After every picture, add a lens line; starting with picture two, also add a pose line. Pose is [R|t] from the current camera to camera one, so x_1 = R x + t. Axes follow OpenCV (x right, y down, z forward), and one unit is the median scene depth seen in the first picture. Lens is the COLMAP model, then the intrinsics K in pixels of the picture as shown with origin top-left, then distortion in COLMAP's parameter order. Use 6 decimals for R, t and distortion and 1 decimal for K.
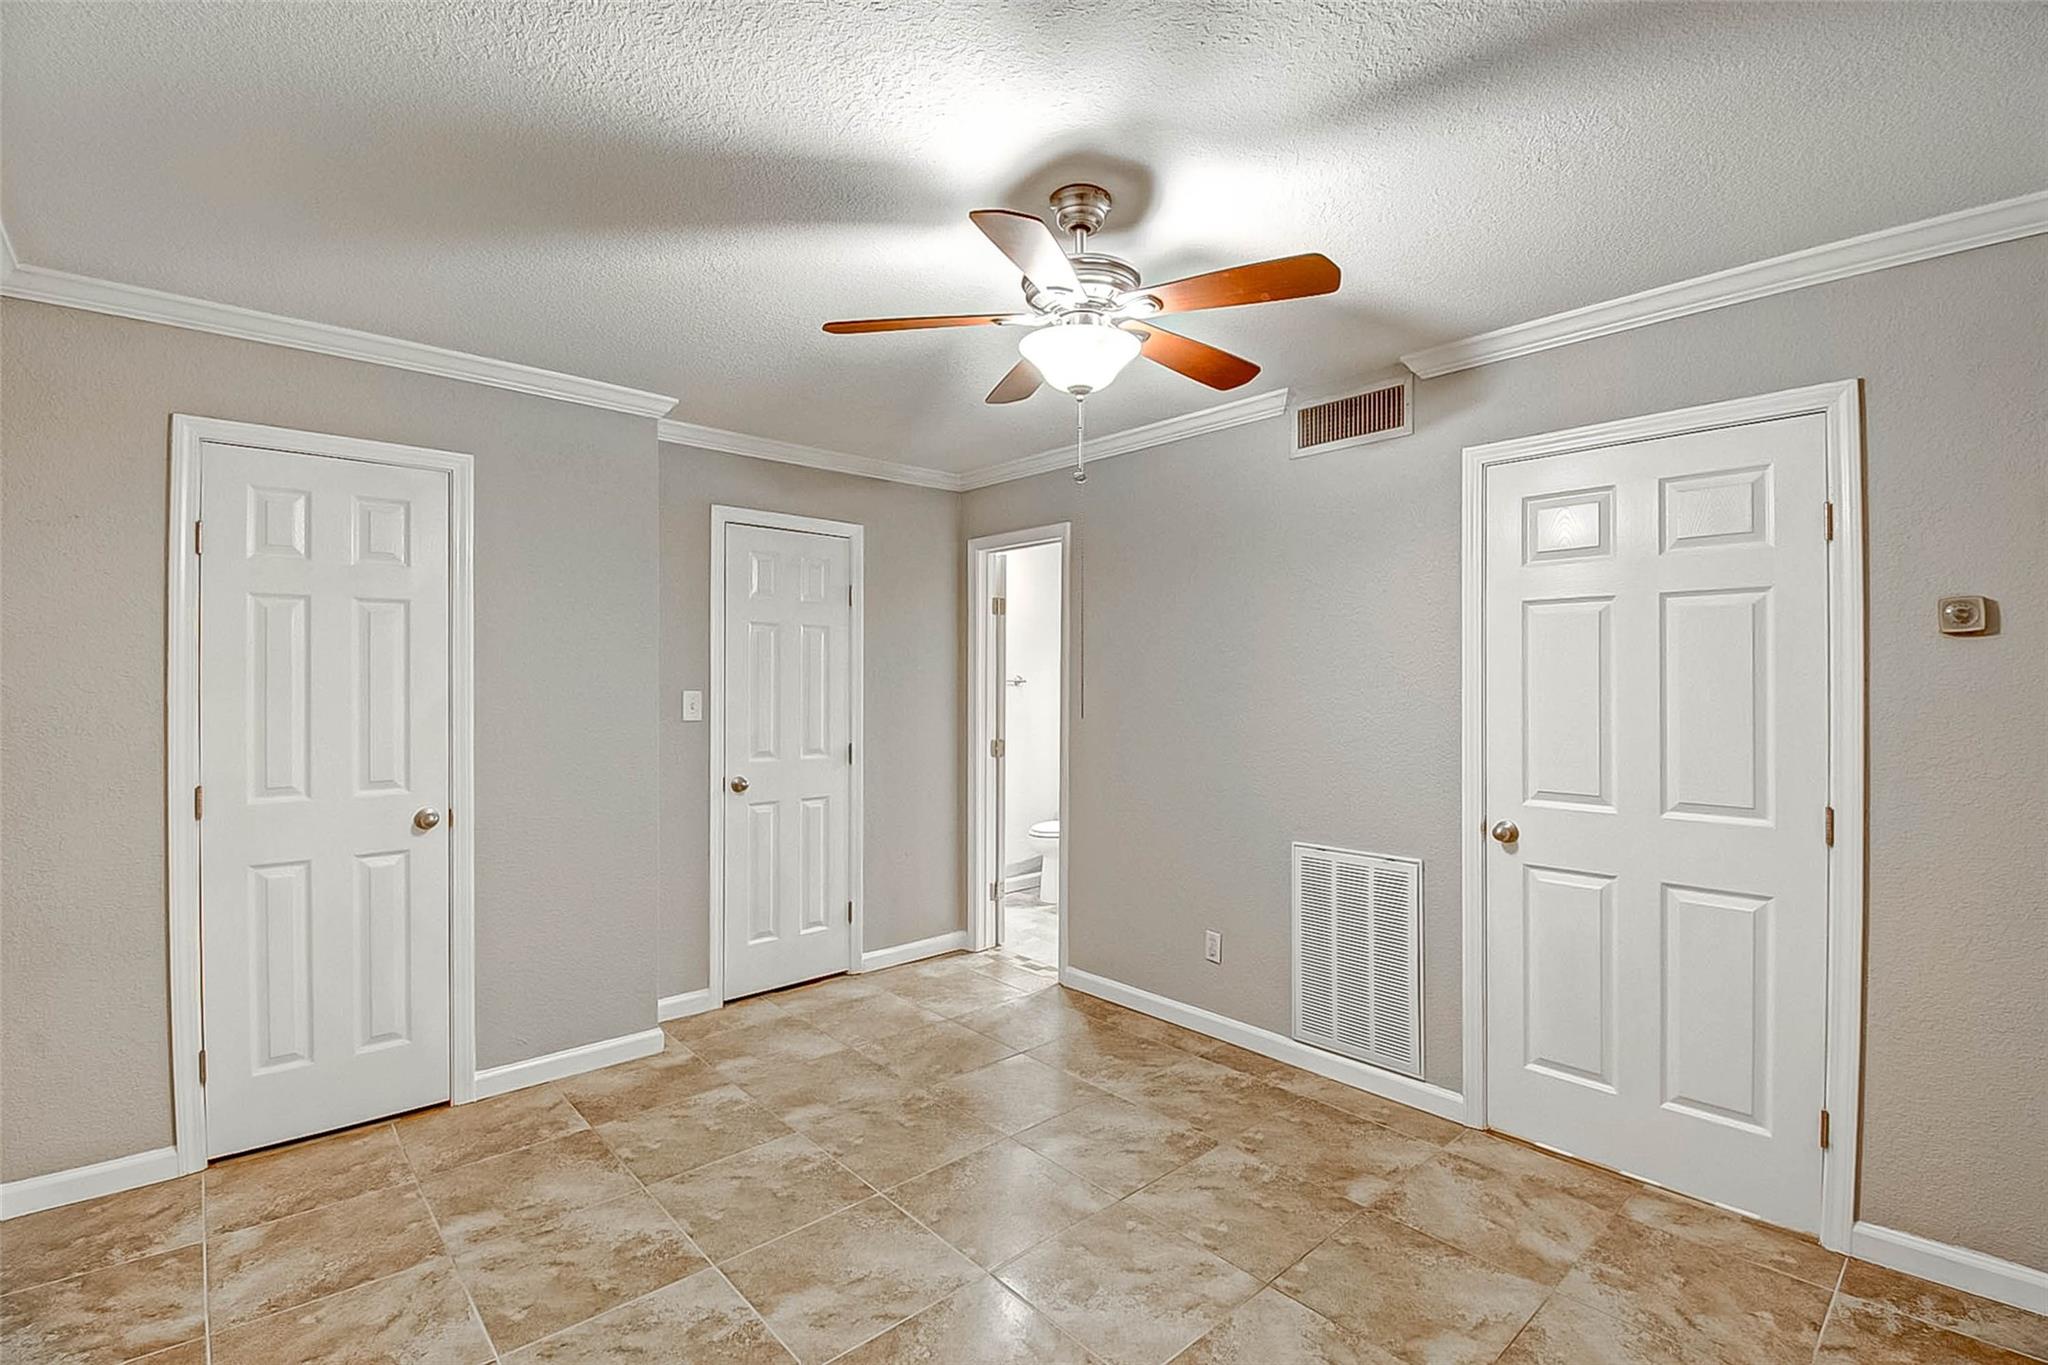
lens RADIAL K [[922.5, 0, 1017.7], [0, 922.5, 676.2], [0, 0, 1]] dist [0.007414, -0.018484]
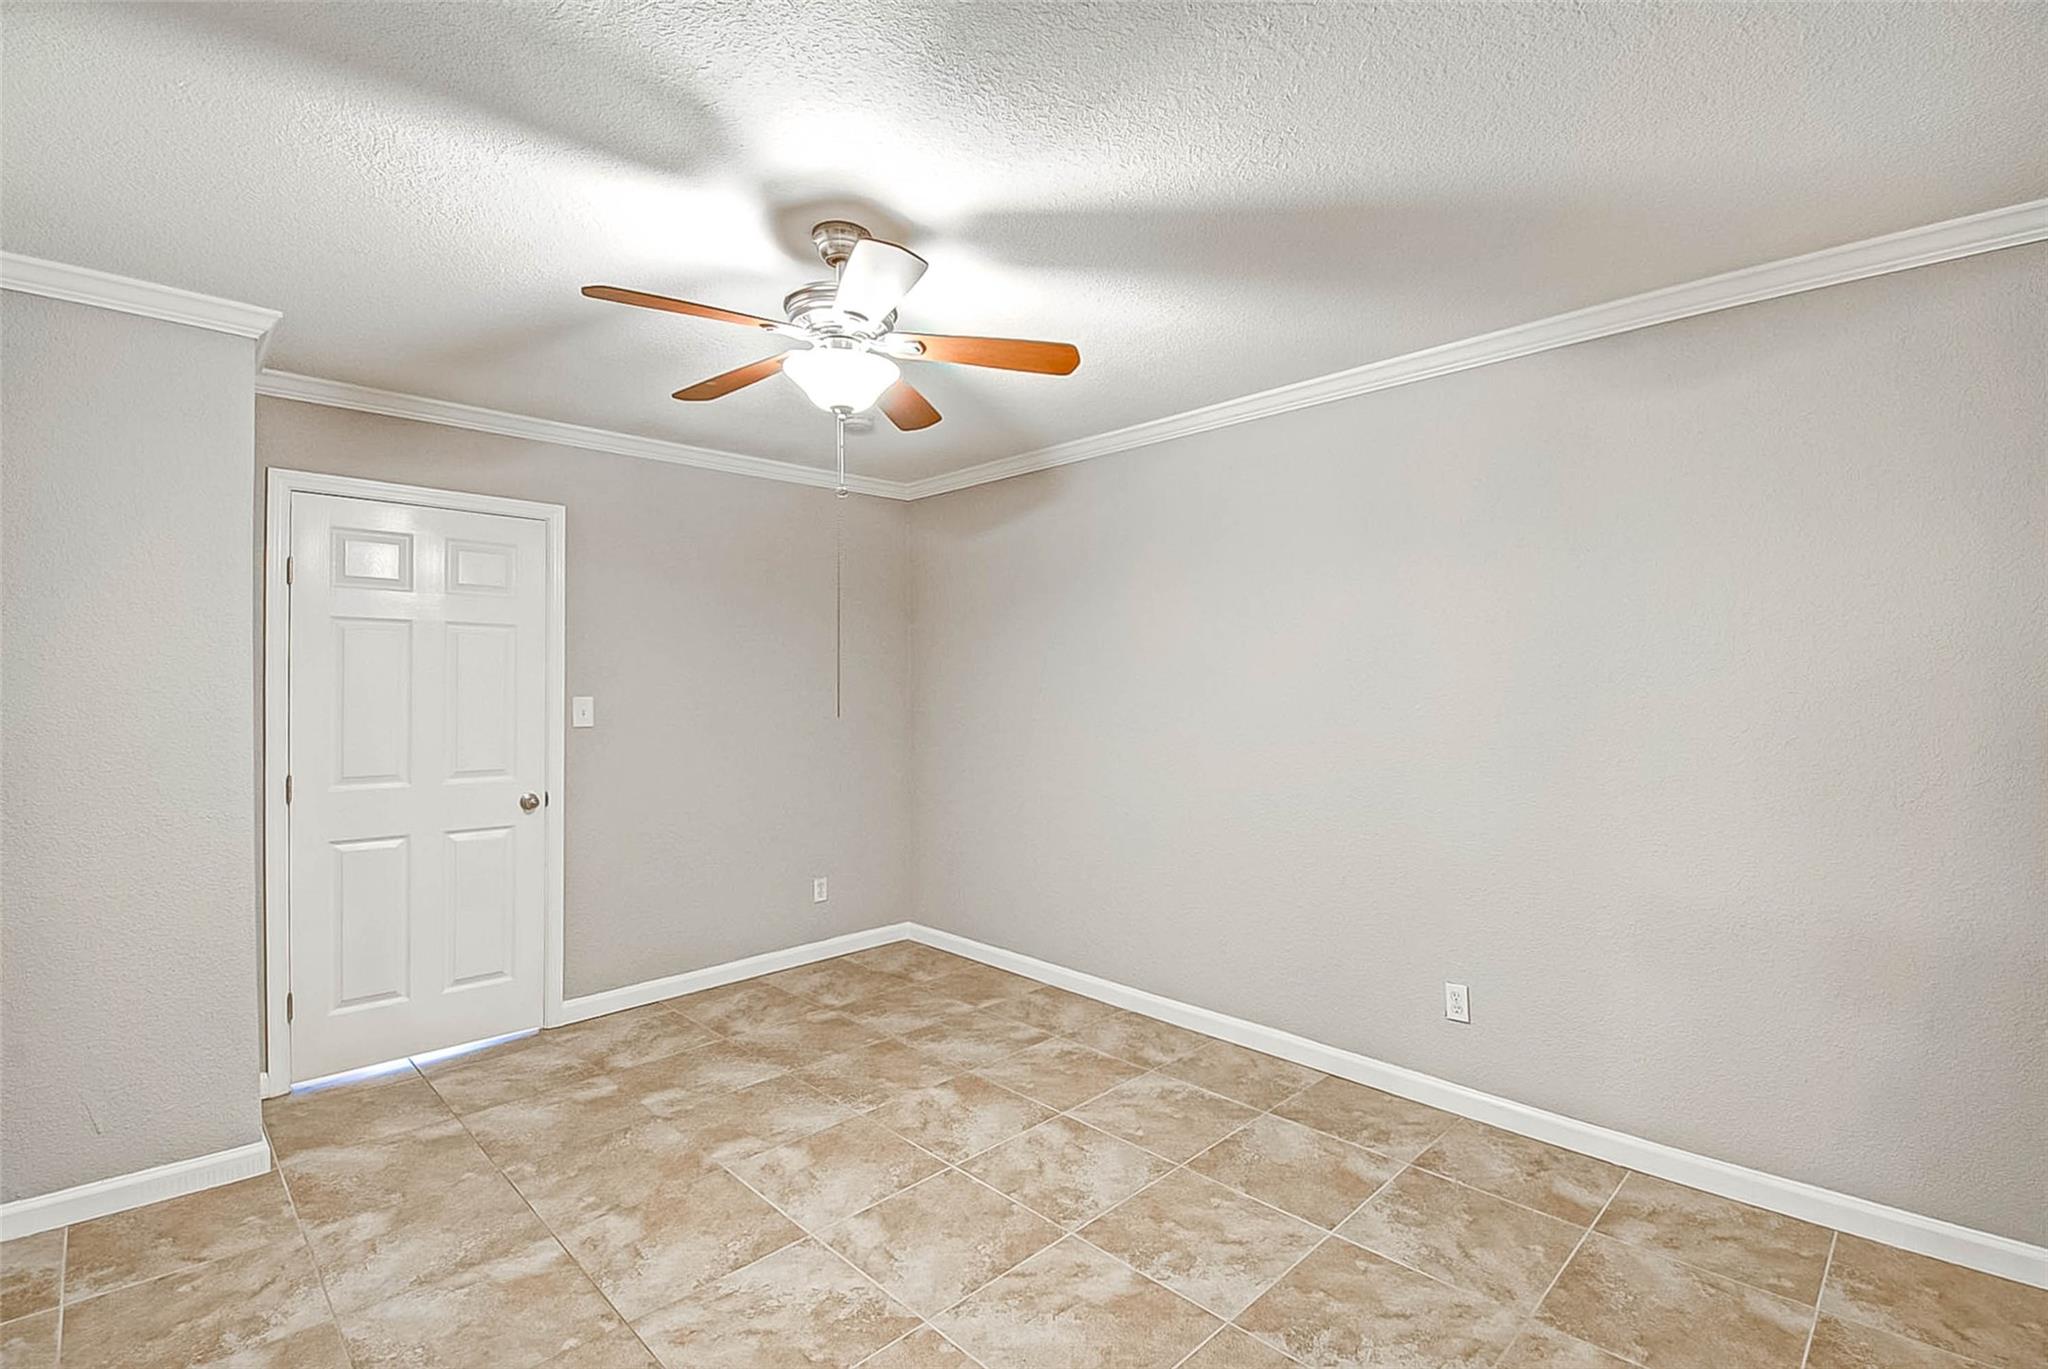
lens RADIAL K [[910.3, 0, 1026.2], [0, 910.3, 682.9], [0, 0, 1]] dist [-0.021929, -0.001490]
pose [[-0.998275, 0.001979, -0.058685, -0.063725], [0.002861, 0.999884, -0.014949, 0.017768], [0.058648, -0.015091, -0.998165, 1.514985]]
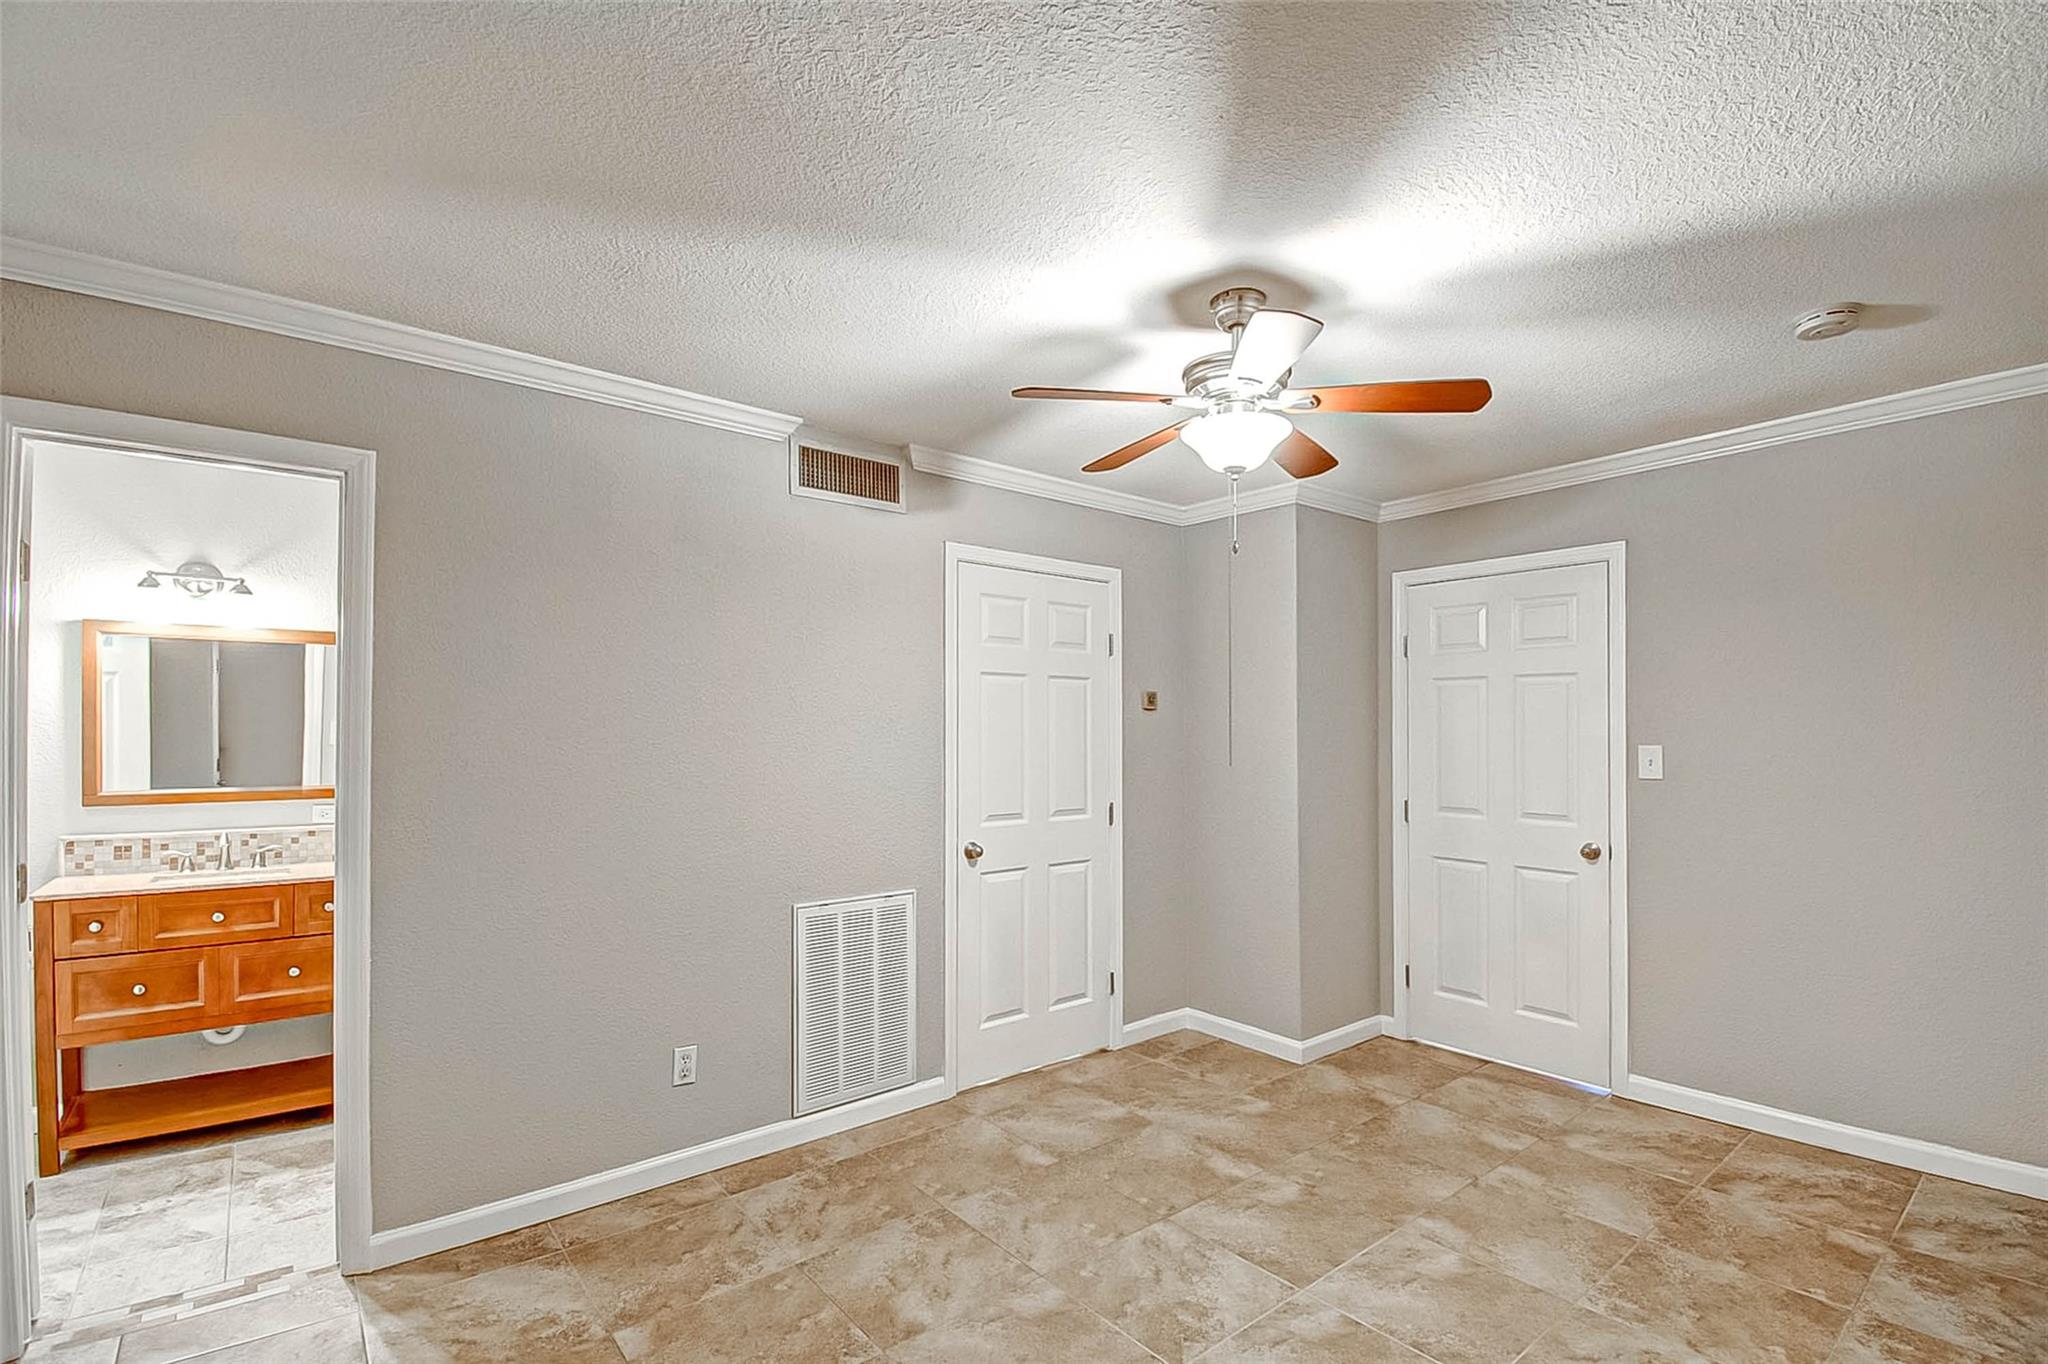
lens RADIAL K [[922.5, 0, 1058.0], [0, 922.5, 719.8], [0, 0, 1]] dist [0.007414, -0.018484]
pose [[0.024207, 0.014816, 0.999597, -0.769559], [-0.007226, 0.999867, -0.014645, 0.005550], [-0.999681, -0.006868, 0.024311, 0.872879]]
